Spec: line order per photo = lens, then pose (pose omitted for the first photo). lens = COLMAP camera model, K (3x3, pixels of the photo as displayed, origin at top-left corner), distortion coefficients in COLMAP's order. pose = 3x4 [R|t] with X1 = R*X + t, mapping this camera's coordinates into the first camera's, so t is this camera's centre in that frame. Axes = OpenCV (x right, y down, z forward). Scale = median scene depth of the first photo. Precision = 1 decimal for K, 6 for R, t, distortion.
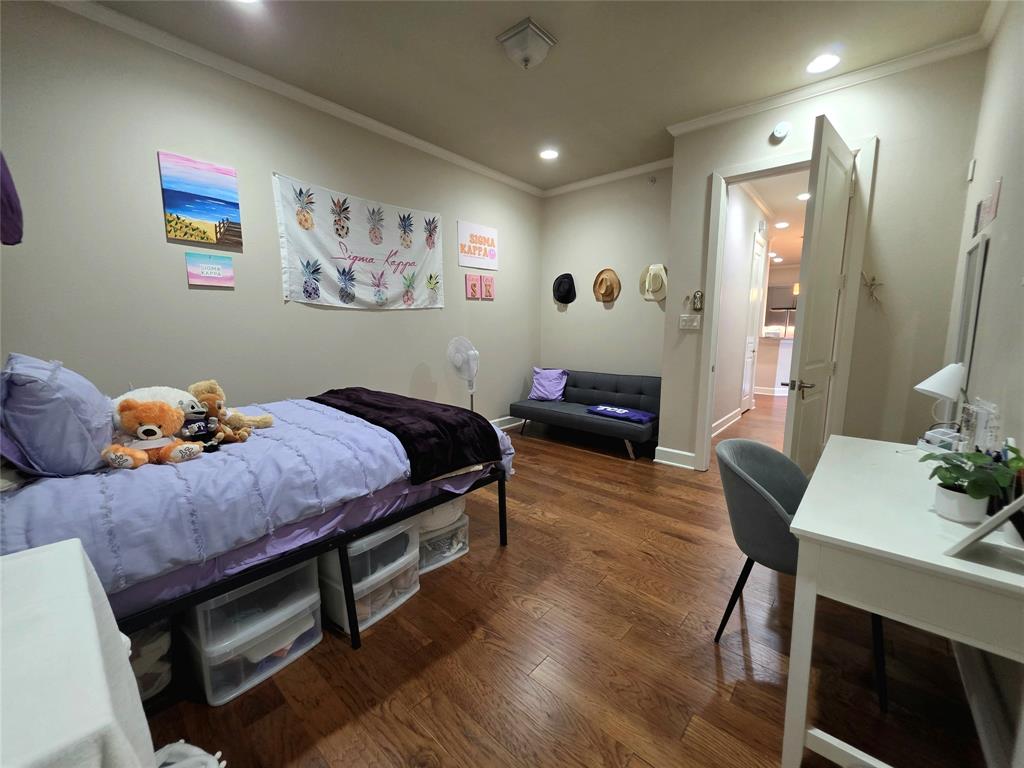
lens RADIAL K [[409.1, 0, 514.5], [0, 409.1, 385.9], [0, 0, 1]] dist [0.002054, 0.000450]
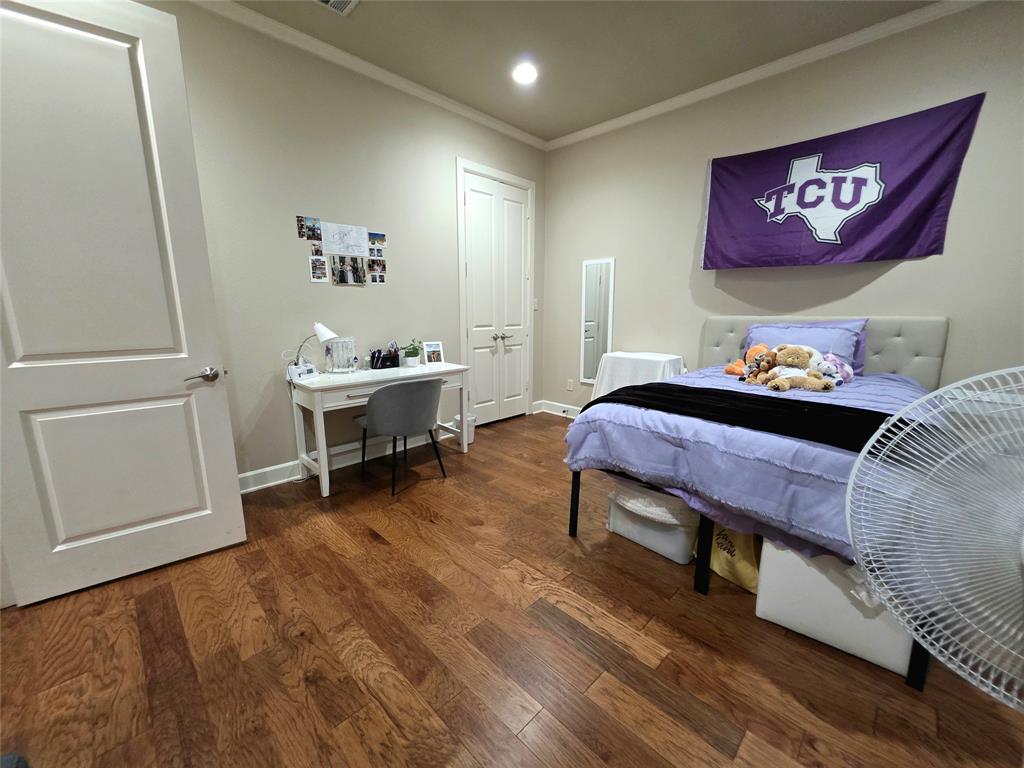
lens RADIAL K [[409.1, 0, 514.5], [0, 409.1, 385.9], [0, 0, 1]] dist [0.002054, 0.000450]
pose [[-0.998271, -0.018040, 0.055937, 0.043530], [0.000992, 0.946420, 0.322937, -0.176618], [-0.058766, 0.322435, -0.944766, 1.293540]]
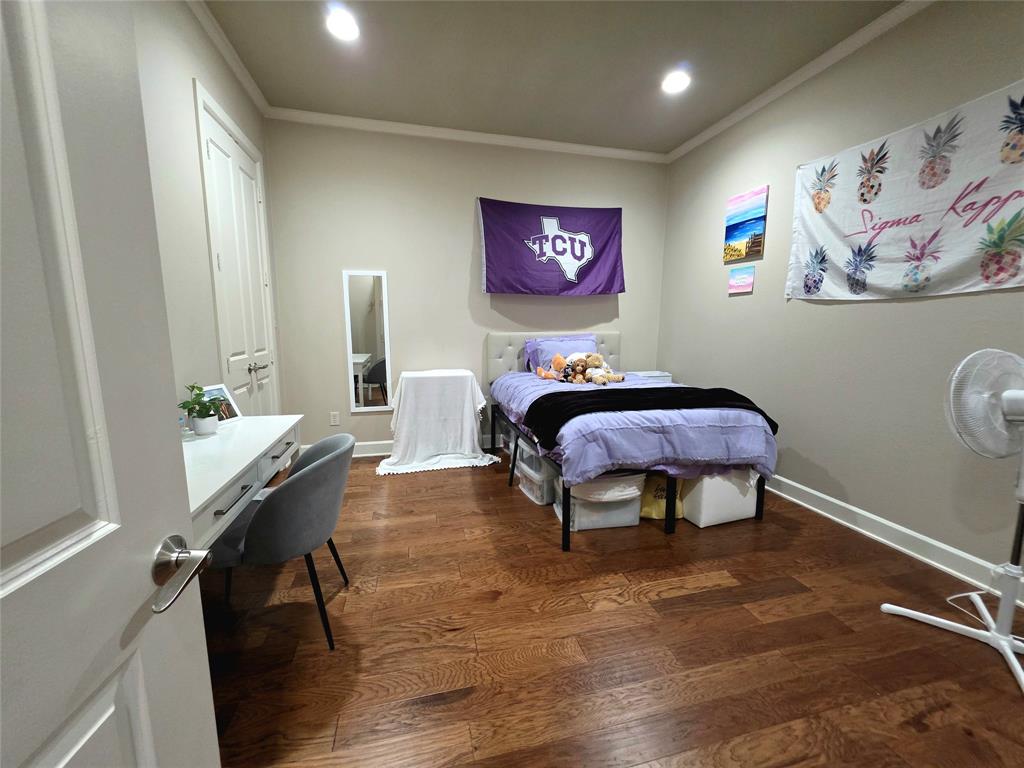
lens RADIAL K [[409.1, 0, 514.5], [0, 409.1, 385.9], [0, 0, 1]] dist [0.002054, 0.000450]
pose [[-0.570255, 0.117731, -0.812988, 0.564865], [-0.123570, 0.966122, 0.226582, -0.137599], [0.812121, 0.229670, -0.536388, 0.961574]]
